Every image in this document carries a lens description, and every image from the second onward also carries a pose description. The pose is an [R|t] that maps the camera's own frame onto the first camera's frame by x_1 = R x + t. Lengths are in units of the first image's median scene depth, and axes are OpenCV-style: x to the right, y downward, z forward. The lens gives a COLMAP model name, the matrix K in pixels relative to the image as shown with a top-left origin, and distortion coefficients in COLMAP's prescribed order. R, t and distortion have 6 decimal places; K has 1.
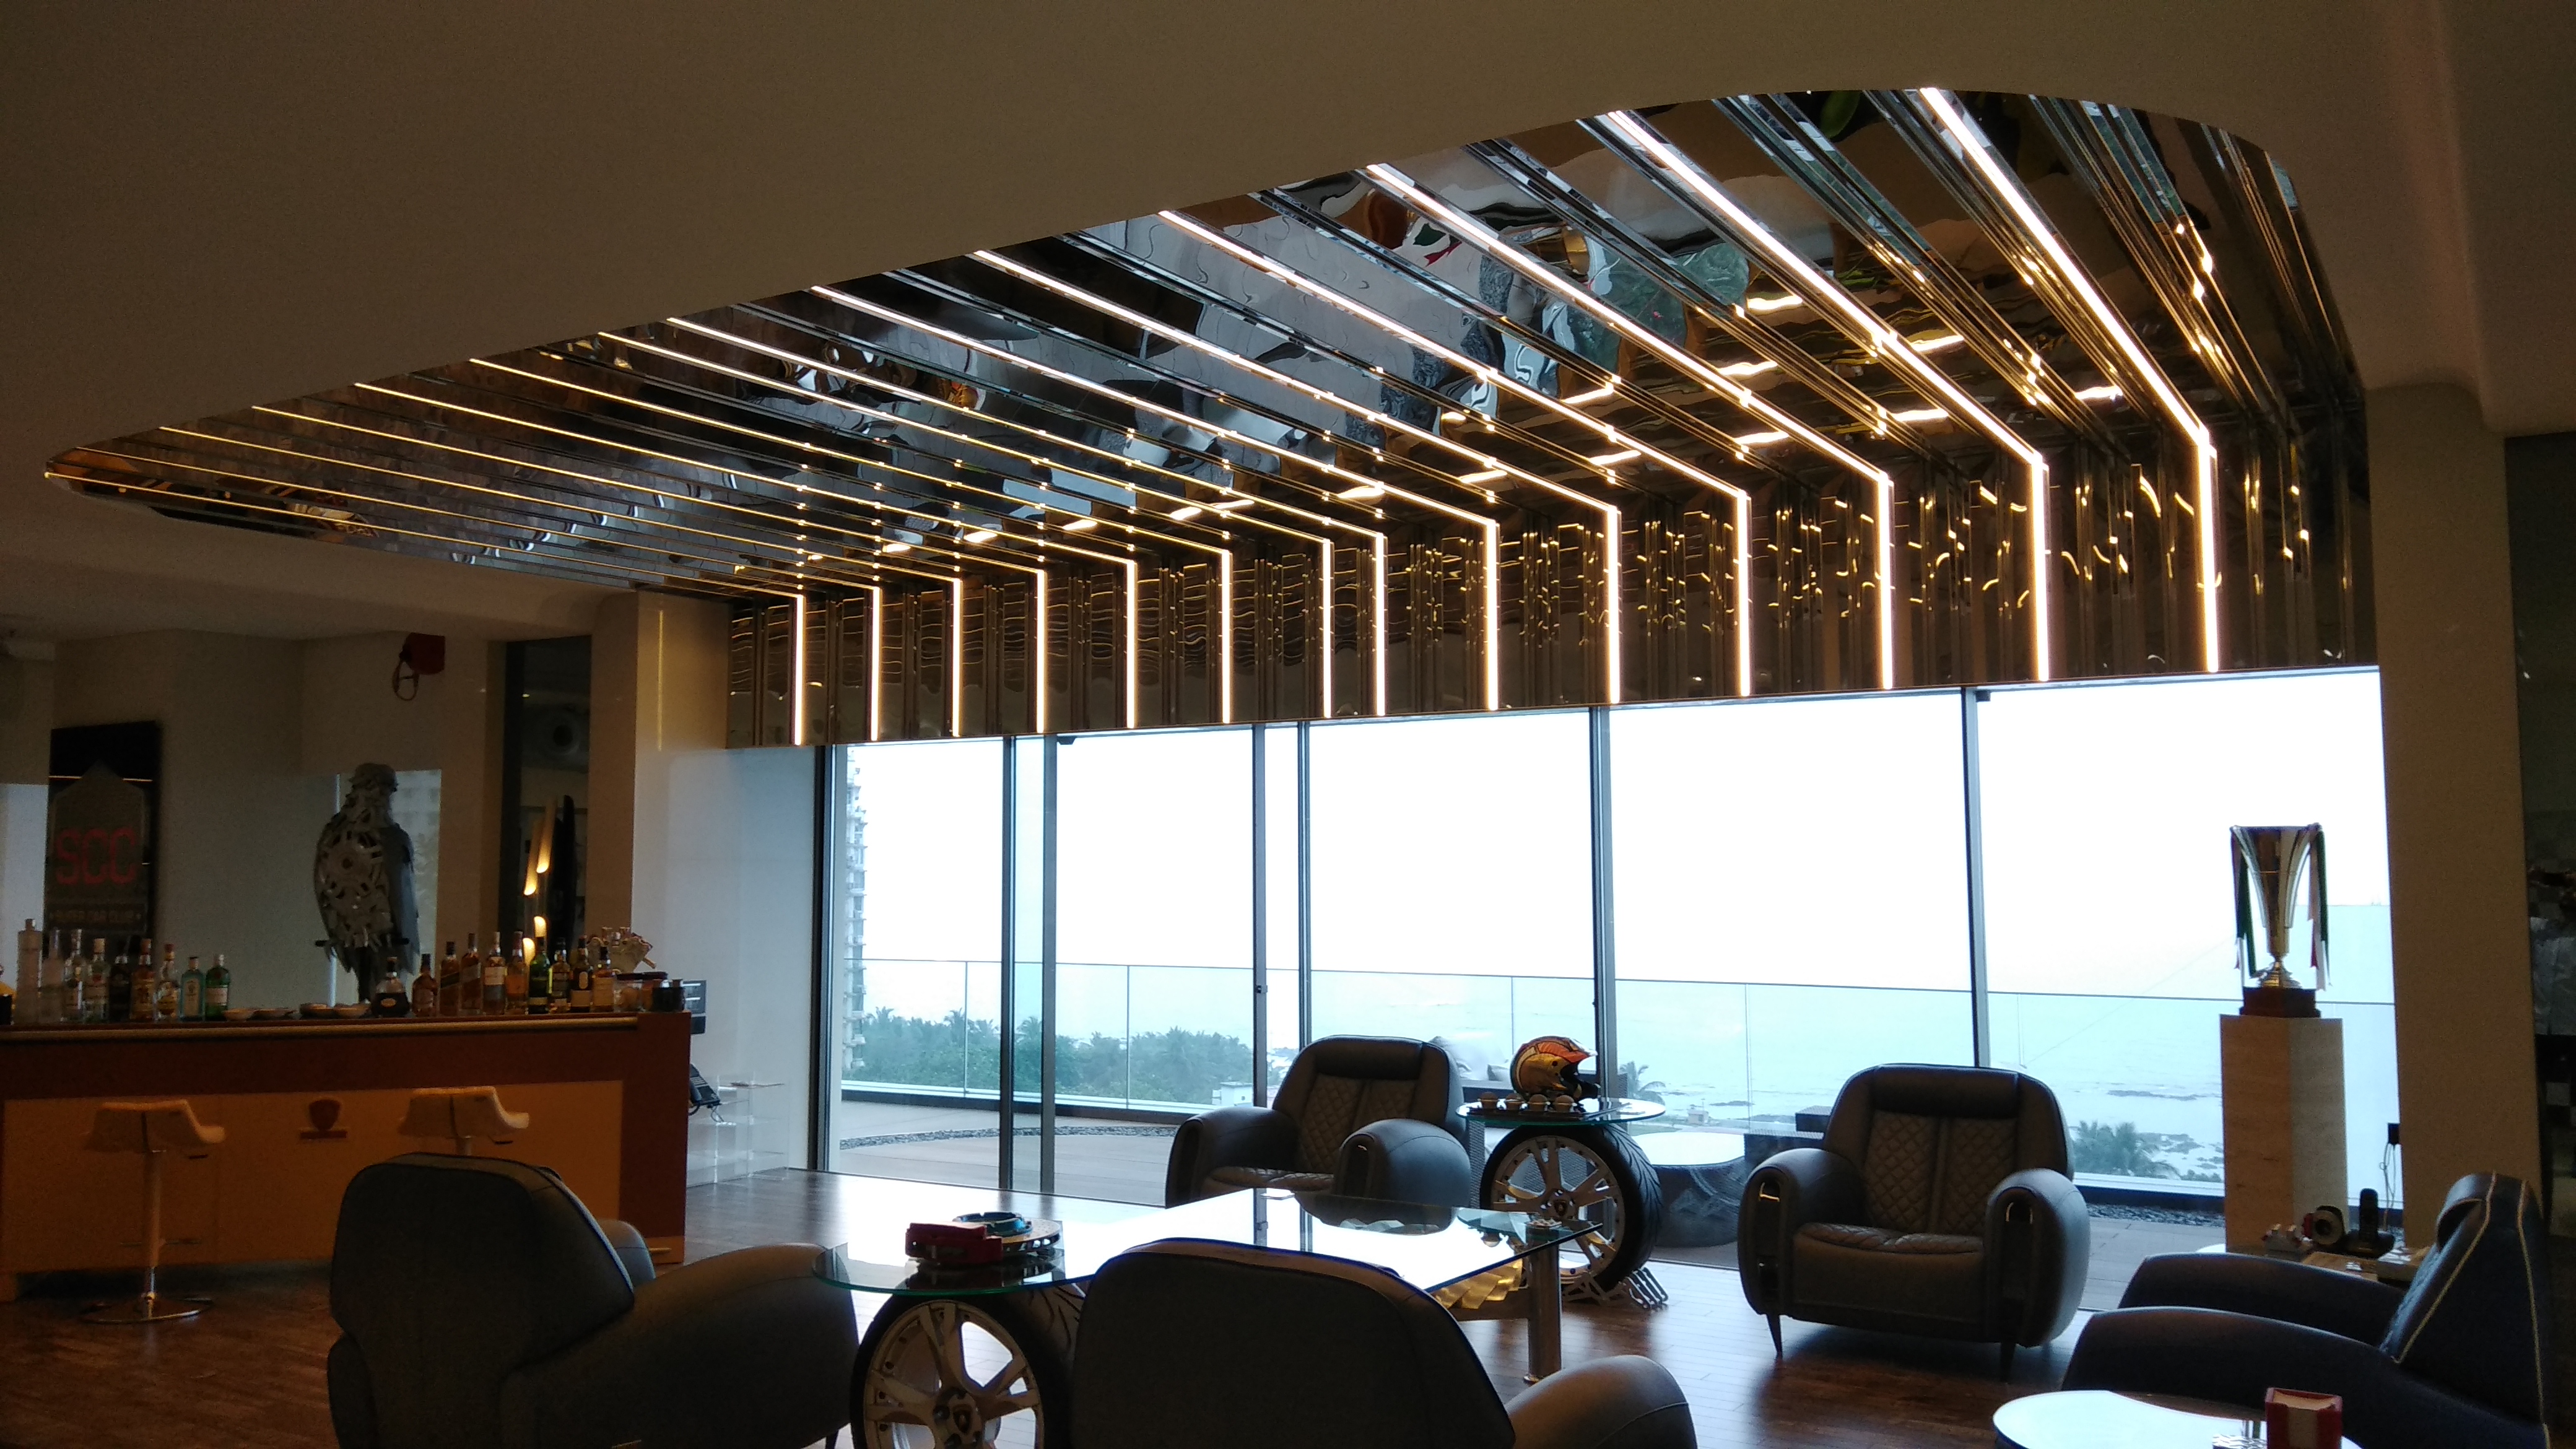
lens RADIAL K [[2011.8, 0, 1288.0], [0, 2011.8, 724.5], [0, 0, 1]] dist [0.149808, -0.286478]
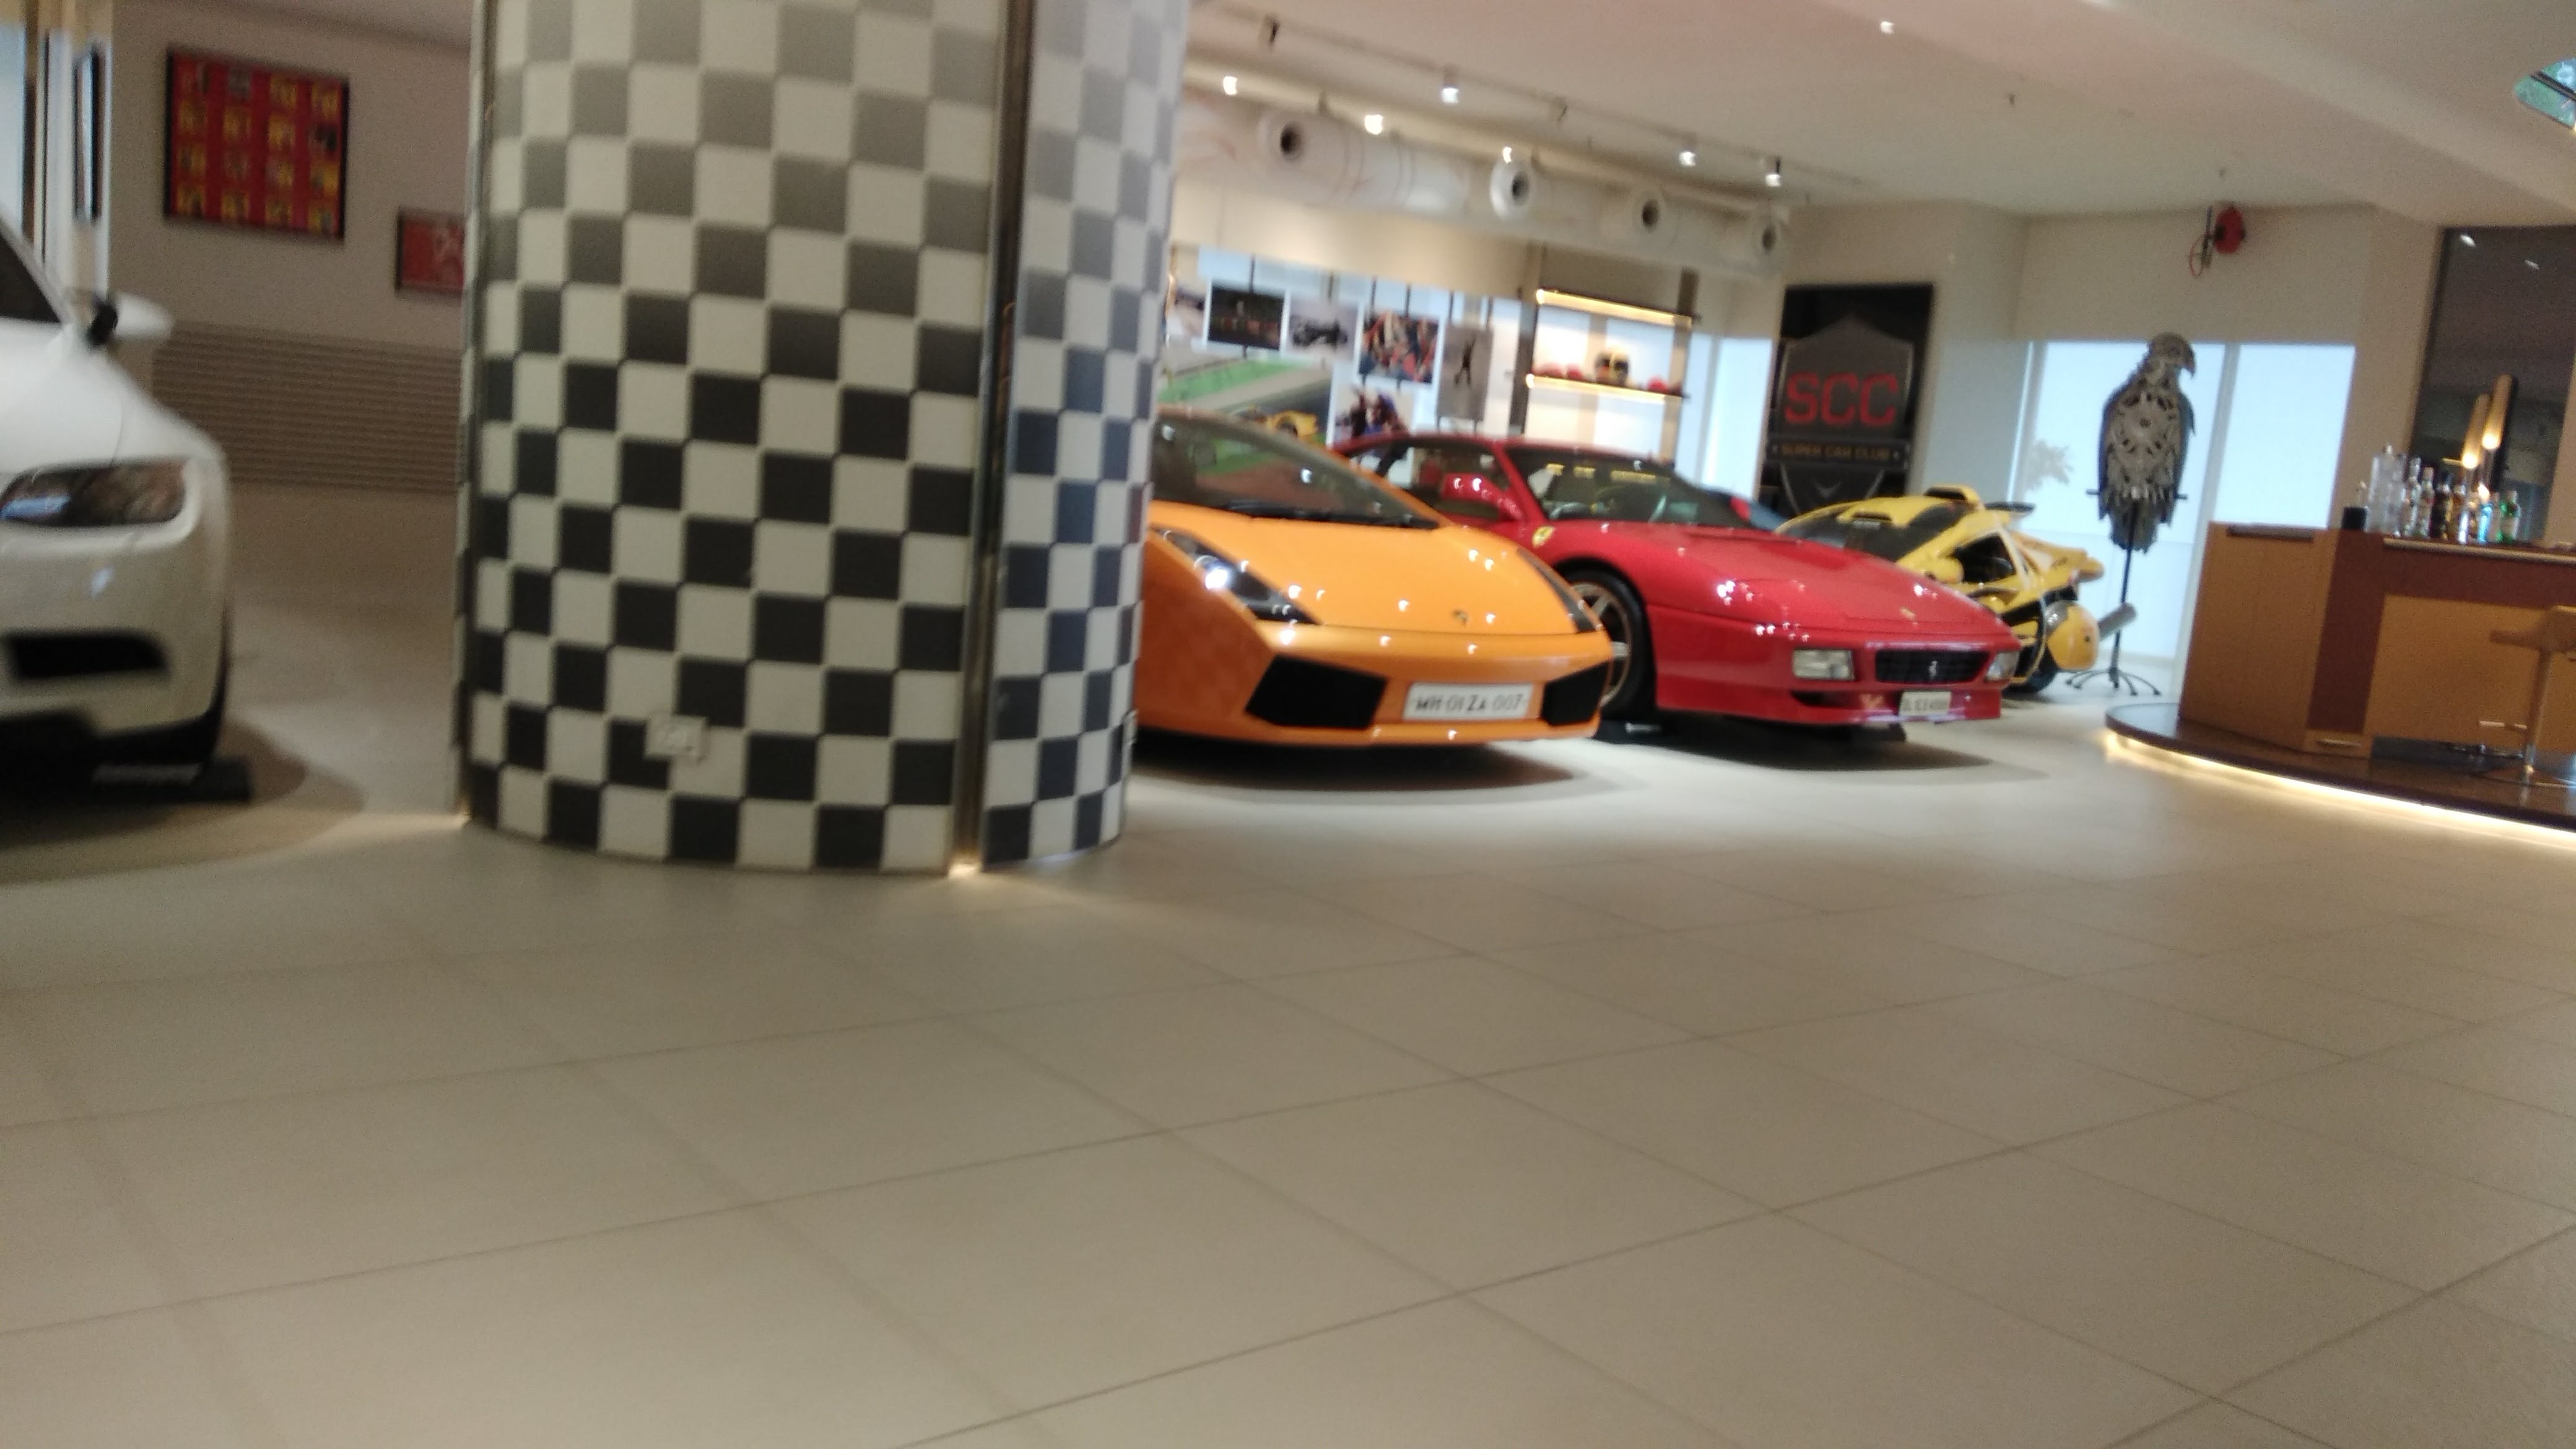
lens RADIAL K [[2011.8, 0, 1288.0], [0, 2011.8, 724.5], [0, 0, 1]] dist [0.149808, -0.286478]
pose [[0.945354, 0.128947, -0.299463, -0.543893], [-0.071034, 0.977863, 0.196820, 0.041474], [0.318214, -0.164792, 0.933586, -0.222581]]
